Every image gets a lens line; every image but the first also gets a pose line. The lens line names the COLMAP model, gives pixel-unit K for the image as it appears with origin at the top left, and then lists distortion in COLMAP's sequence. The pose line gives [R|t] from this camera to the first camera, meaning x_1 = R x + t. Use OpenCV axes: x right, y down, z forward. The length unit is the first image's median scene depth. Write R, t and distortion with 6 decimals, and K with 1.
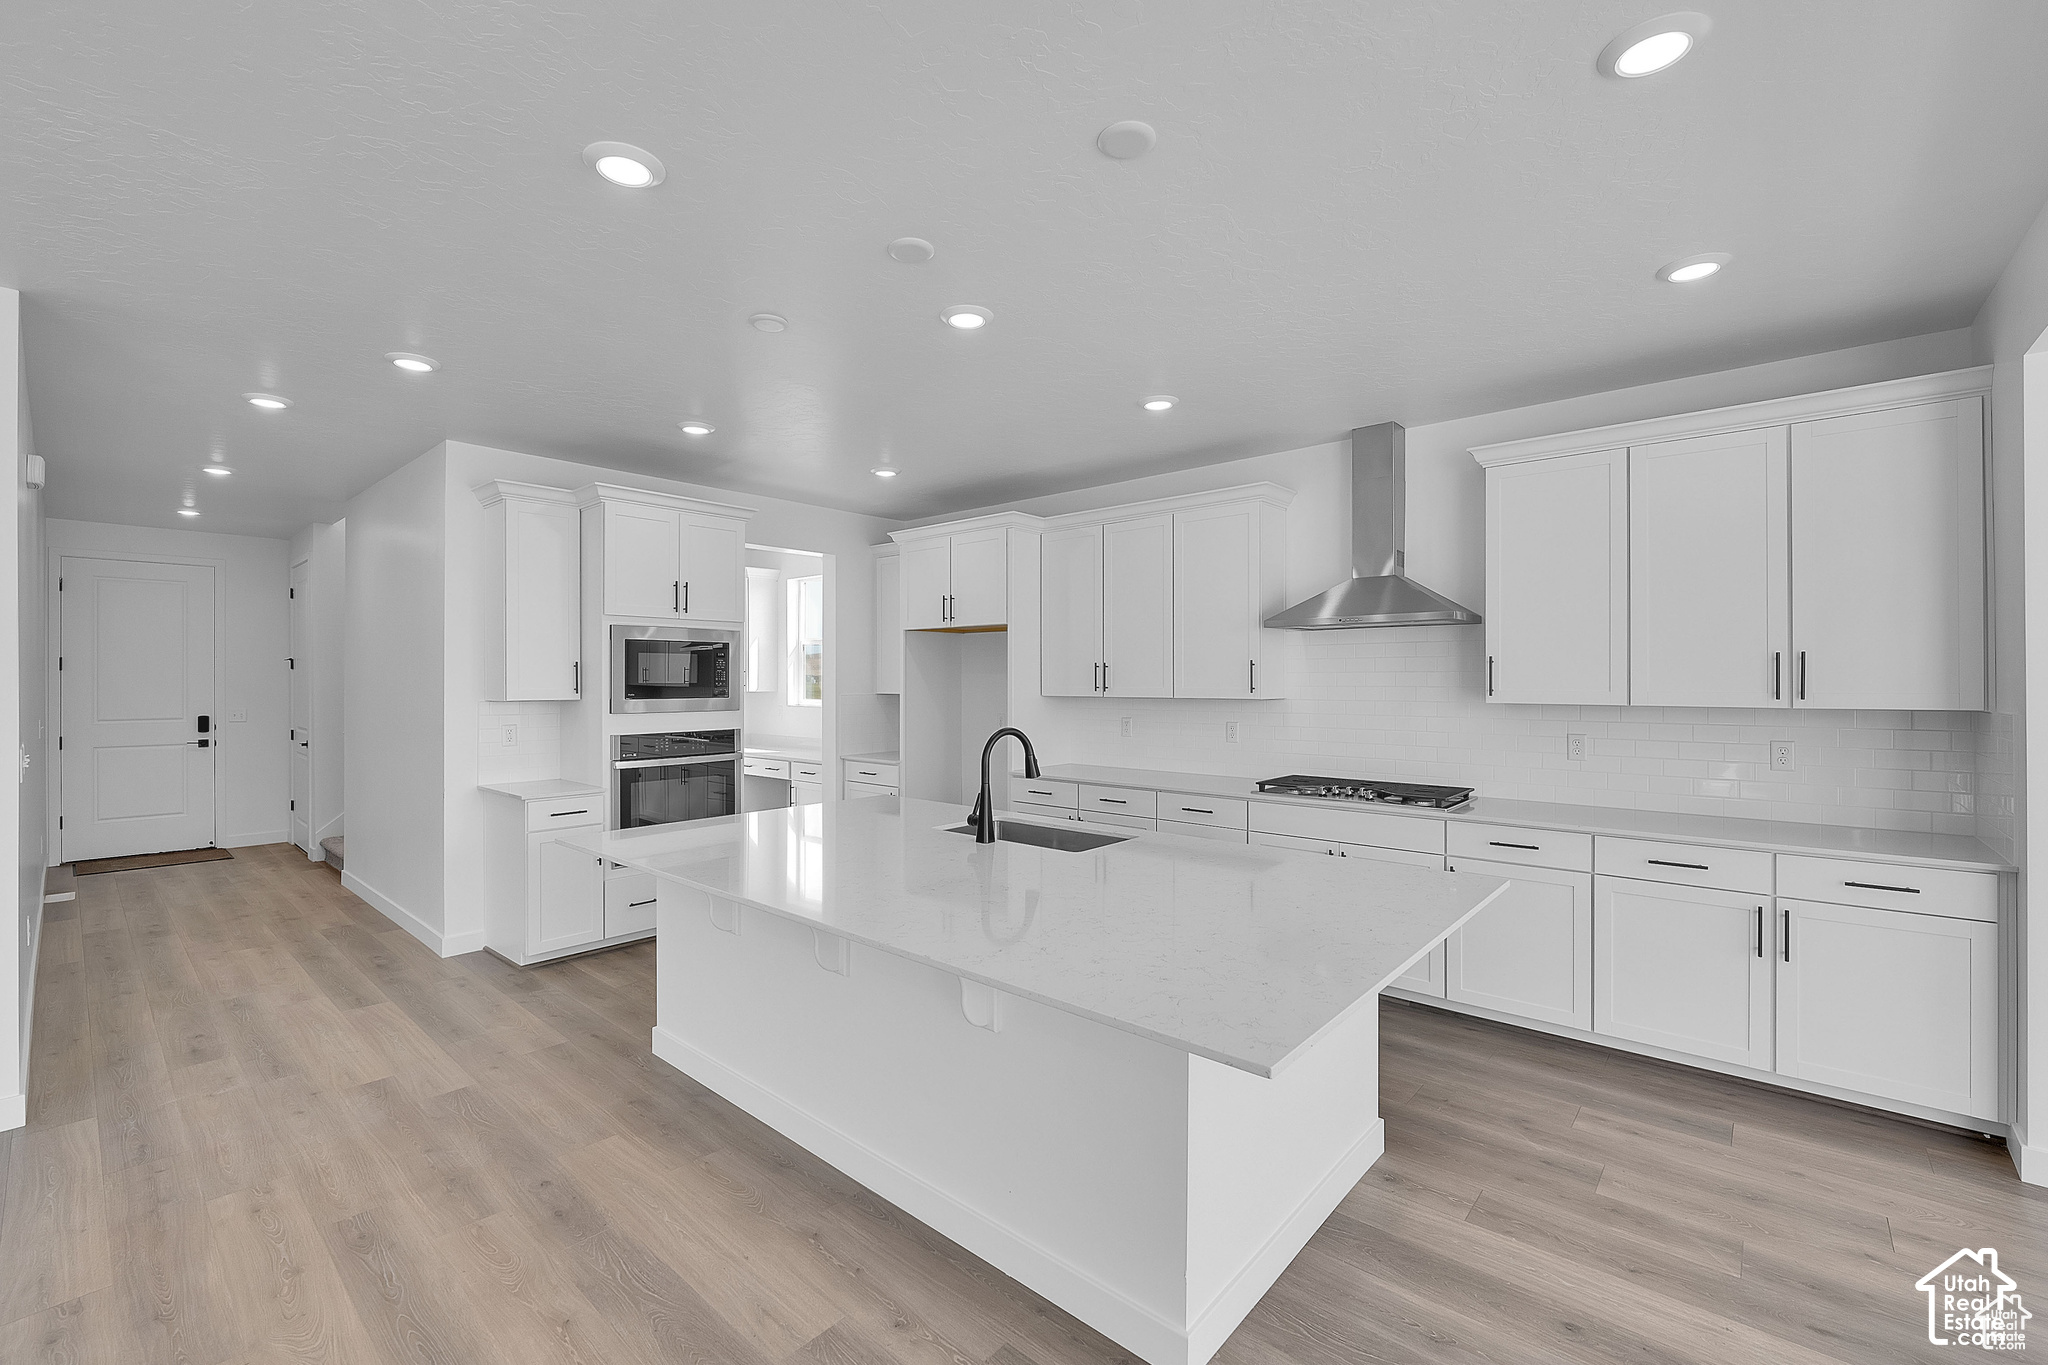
lens RADIAL K [[865.0, 0, 1025.0], [0, 865.0, 679.1], [0, 0, 1]] dist [-0.000692, -0.000339]
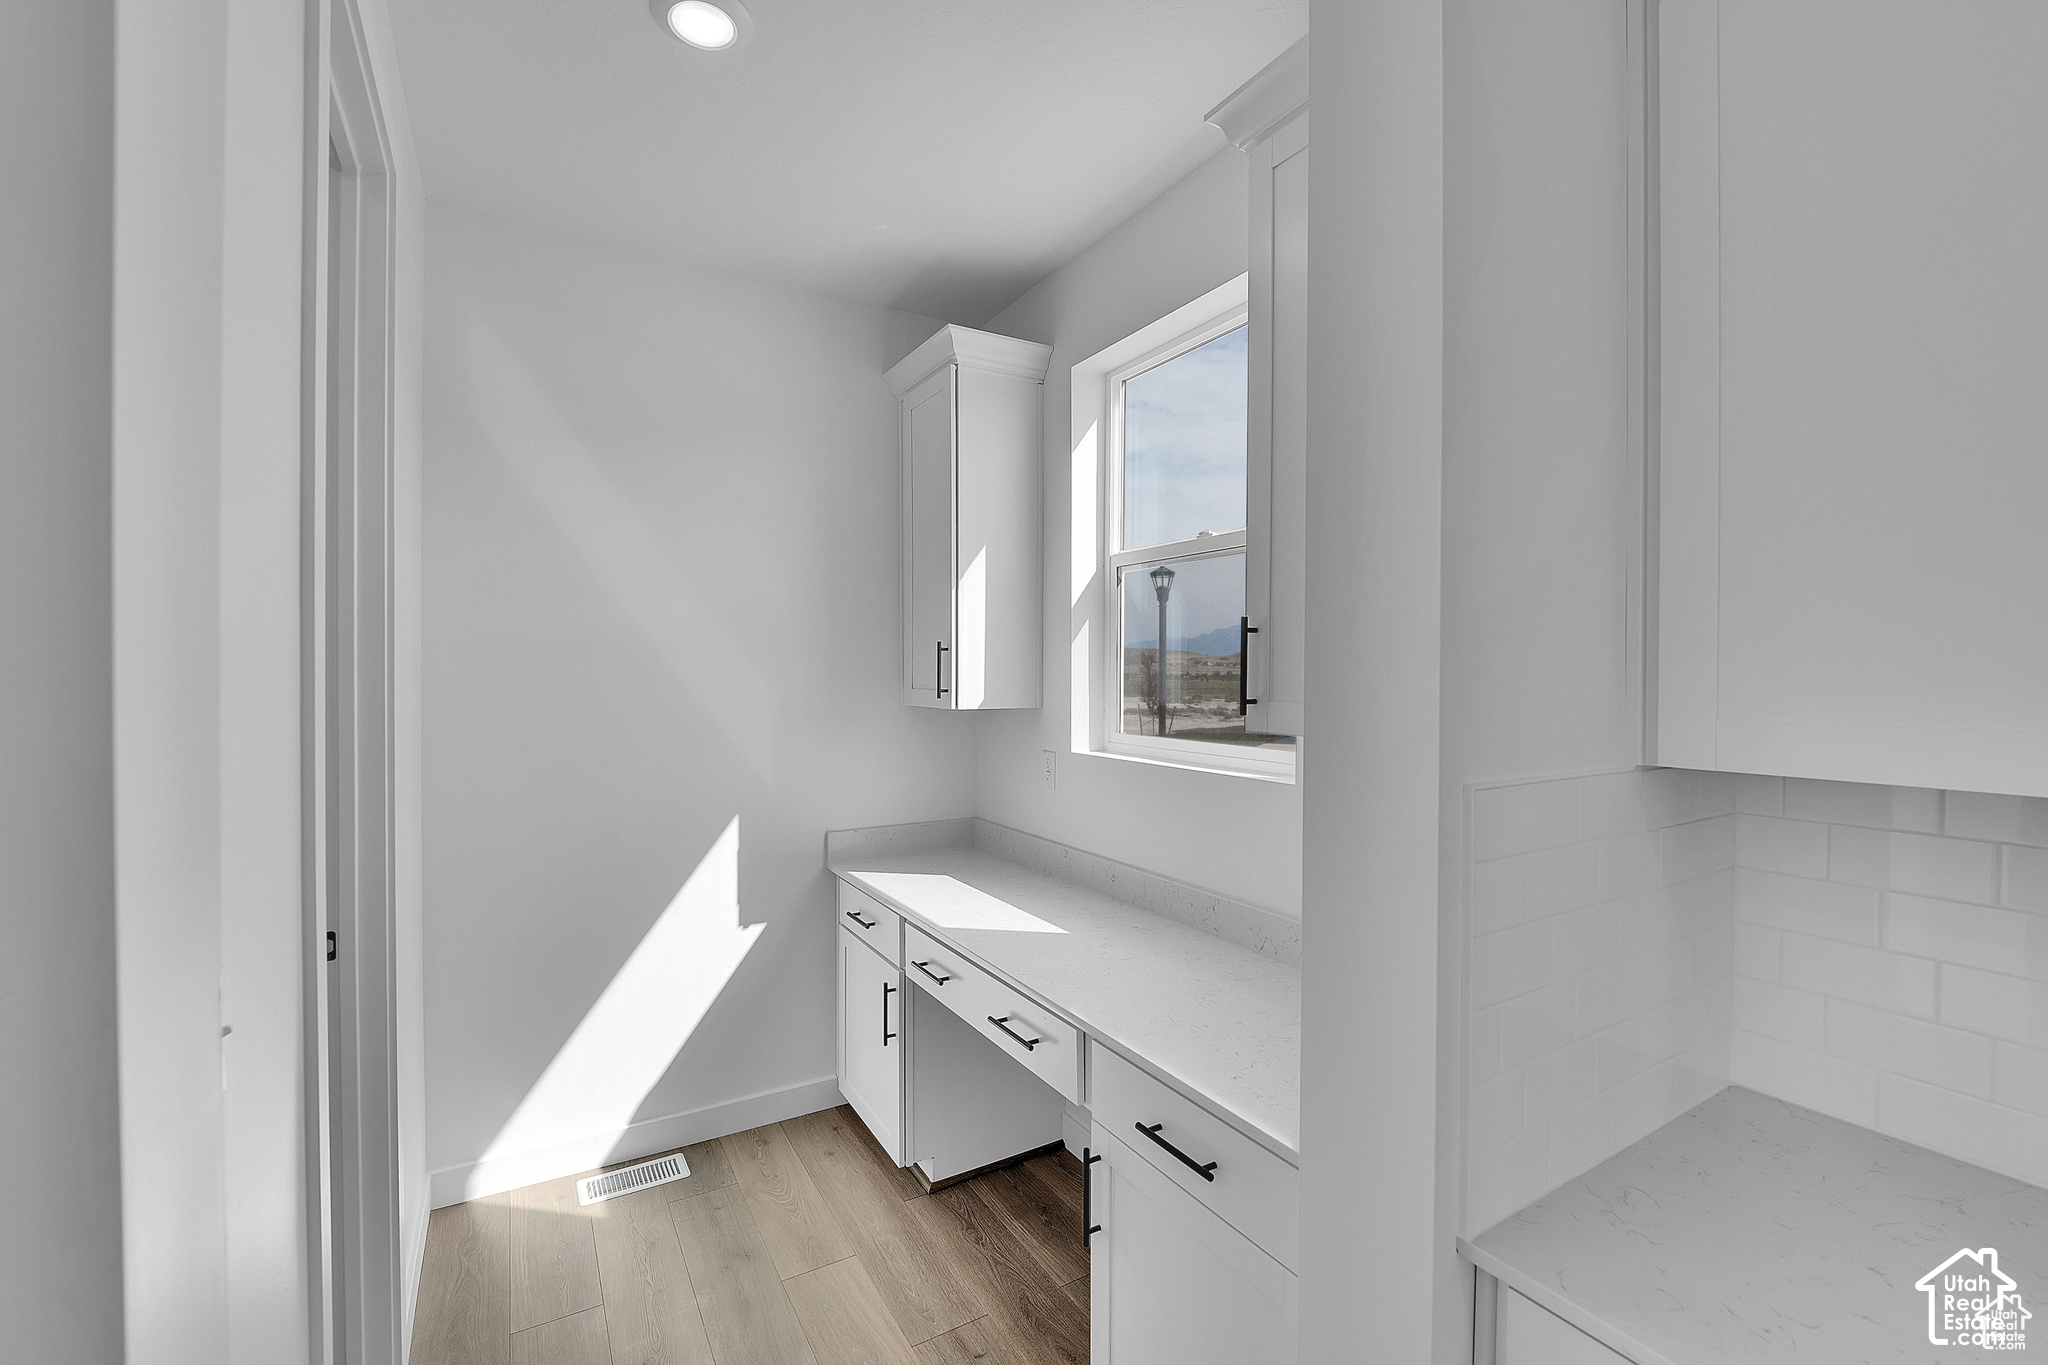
lens RADIAL K [[865.0, 0, 1024.9], [0, 865.0, 681.5], [0, 0, 1]] dist [-0.000692, -0.000339]
pose [[0.953676, 0.009546, -0.300683, -0.194563], [-0.007932, 0.999947, 0.006587, -0.000439], [0.300730, -0.003897, 0.953701, 0.691579]]
